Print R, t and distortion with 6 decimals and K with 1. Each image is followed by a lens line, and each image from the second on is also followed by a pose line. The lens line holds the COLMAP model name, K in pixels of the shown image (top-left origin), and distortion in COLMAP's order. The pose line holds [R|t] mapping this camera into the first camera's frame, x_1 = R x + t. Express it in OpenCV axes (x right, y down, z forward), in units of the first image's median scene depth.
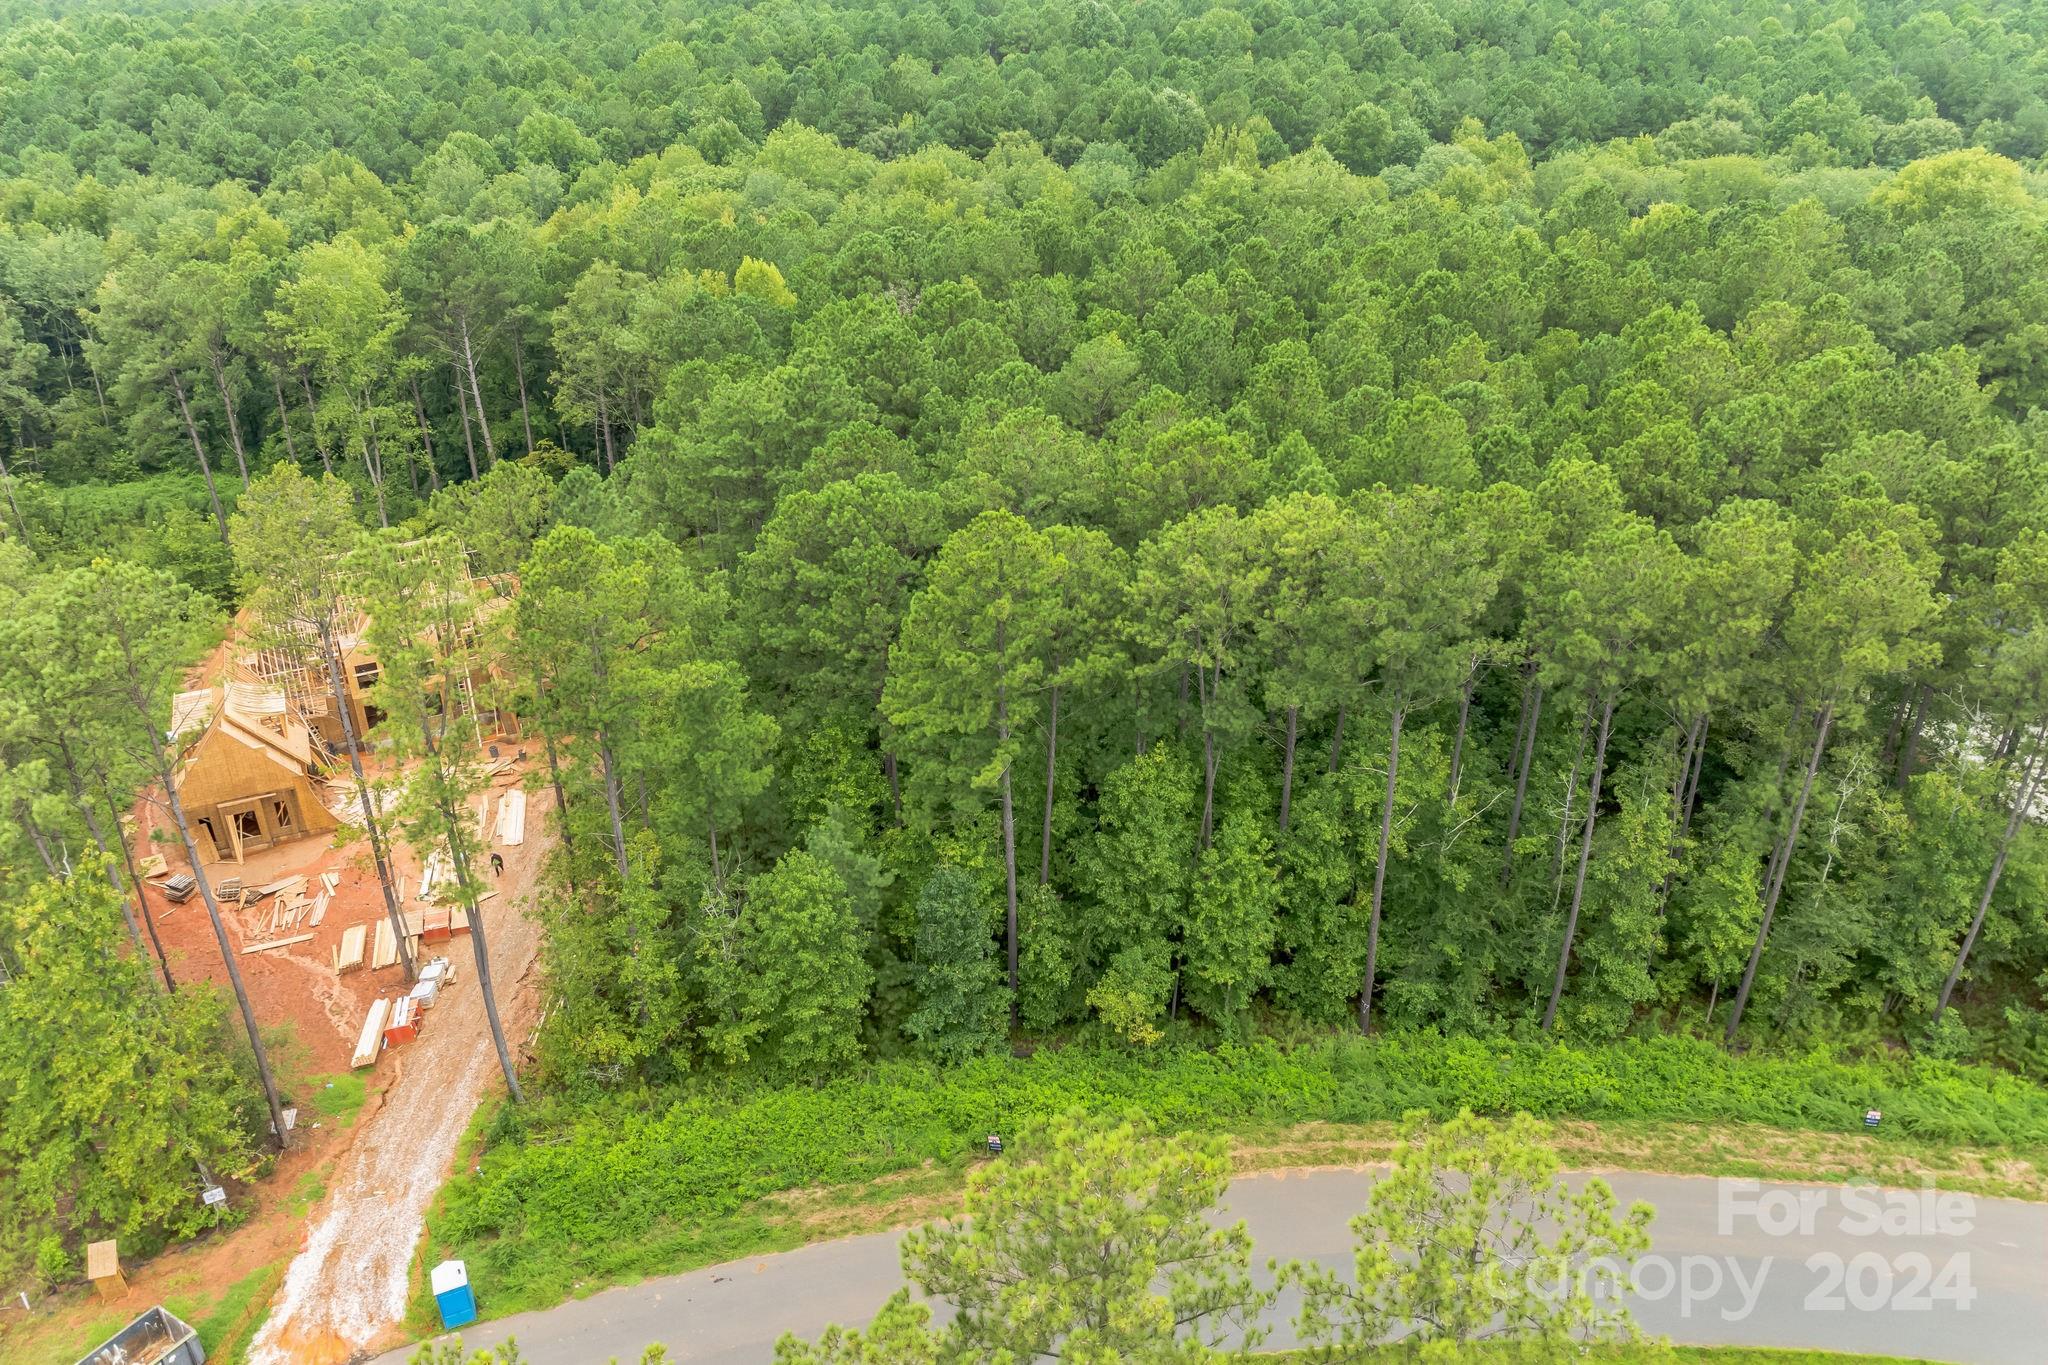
lens RADIAL K [[1459.2, 0, 1029.8], [0, 1459.2, 685.2], [0, 0, 1]] dist [-0.049077, 0.016521]
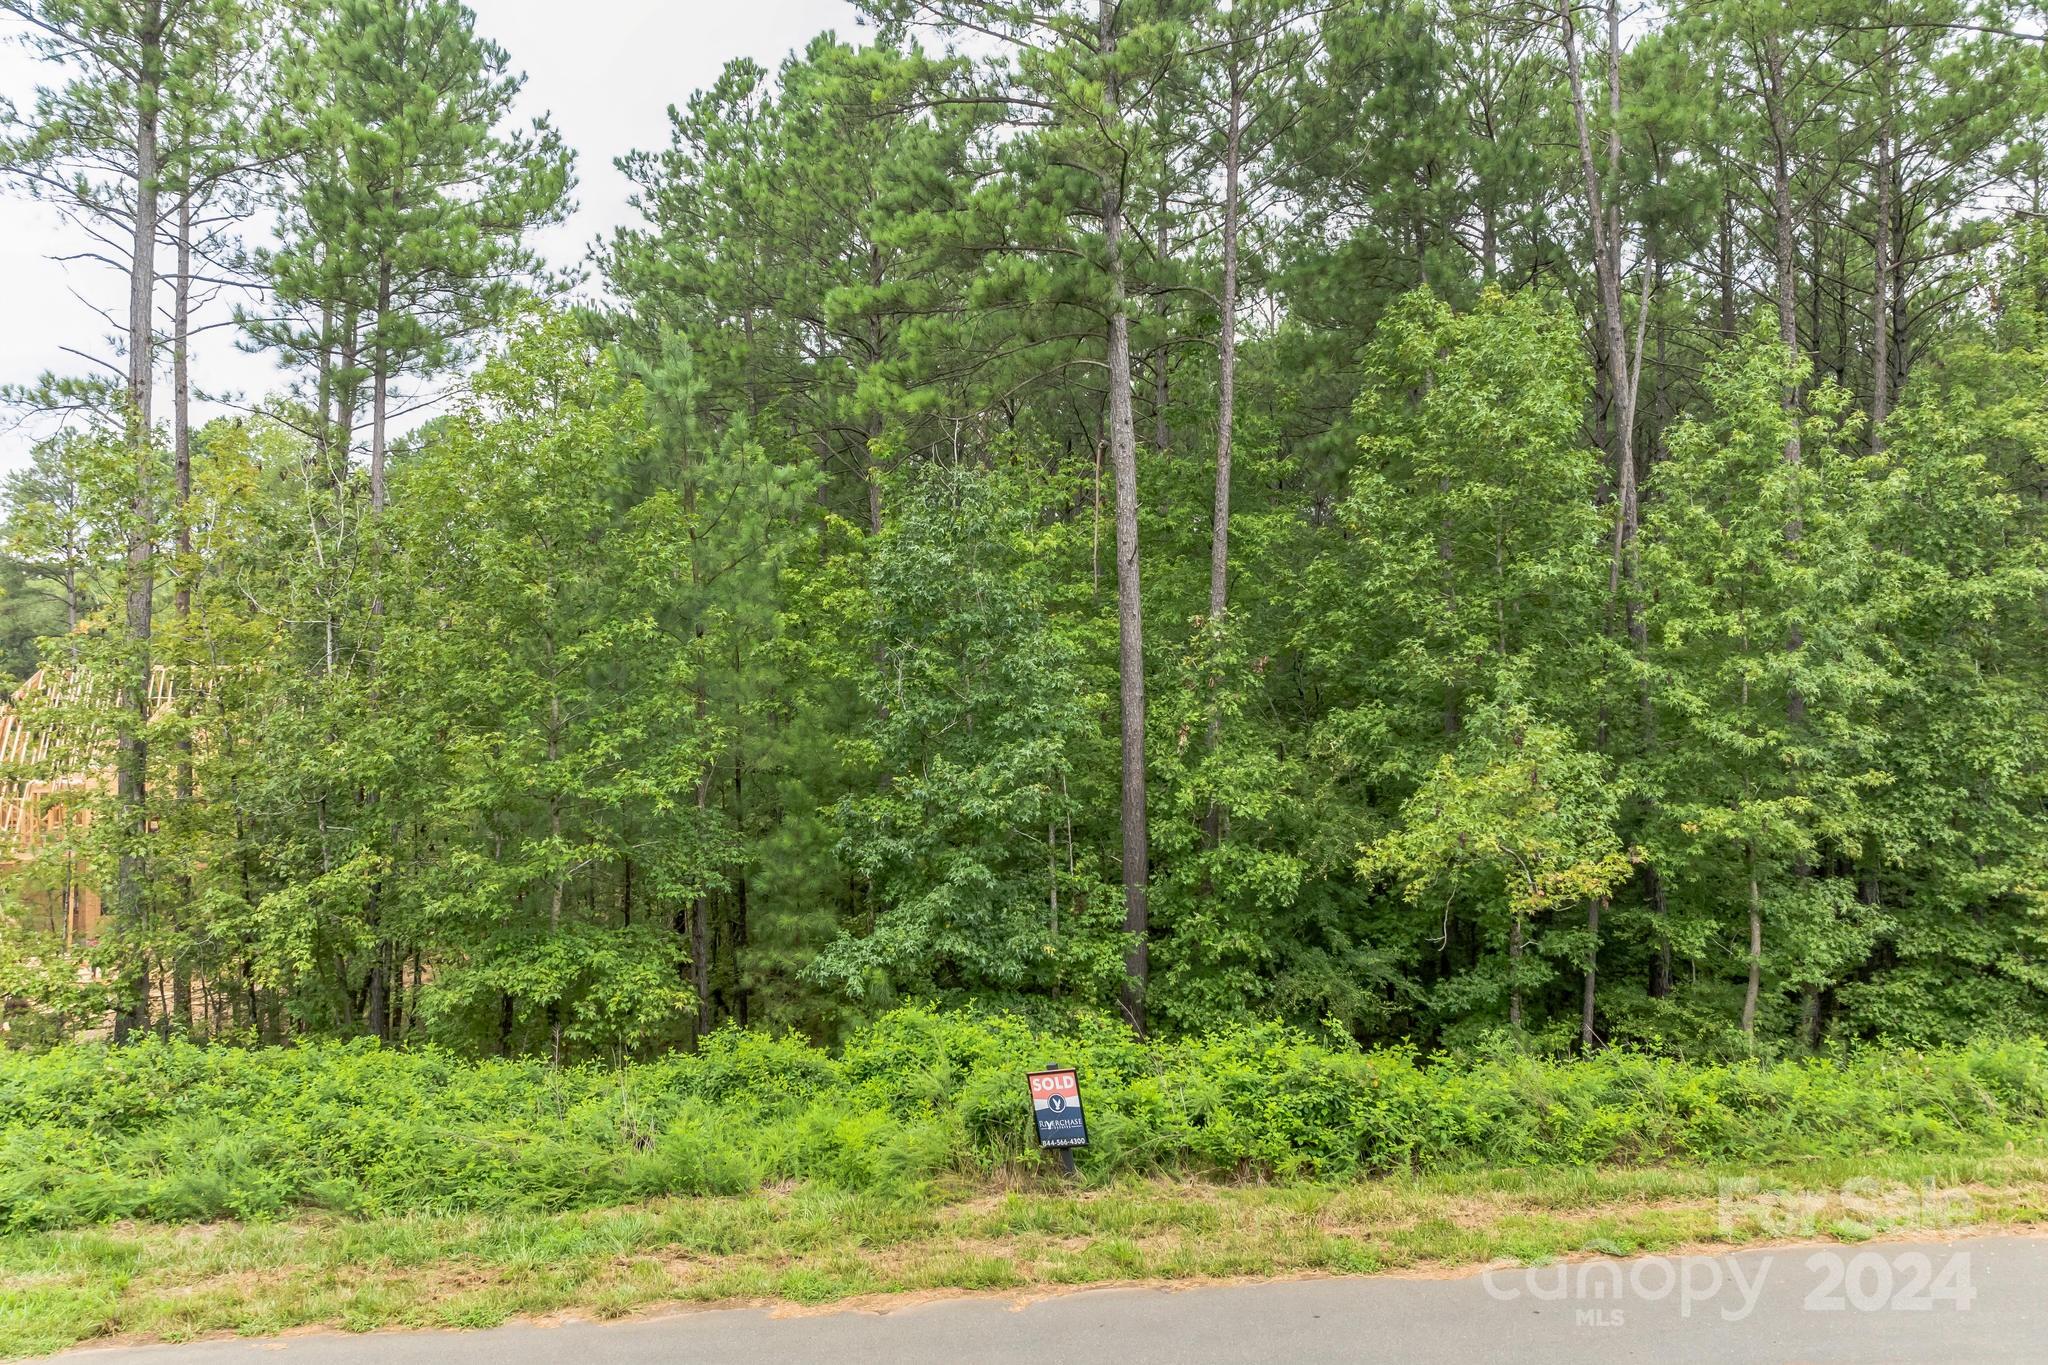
lens RADIAL K [[1459.2, 0, 1030.6], [0, 1459.2, 679.7], [0, 0, 1]] dist [-0.049077, 0.016521]
pose [[0.996436, -0.005720, -0.084159, -0.006991], [-0.036053, 0.873102, -0.486203, 0.336225], [0.076260, 0.487504, 0.869784, 0.675252]]
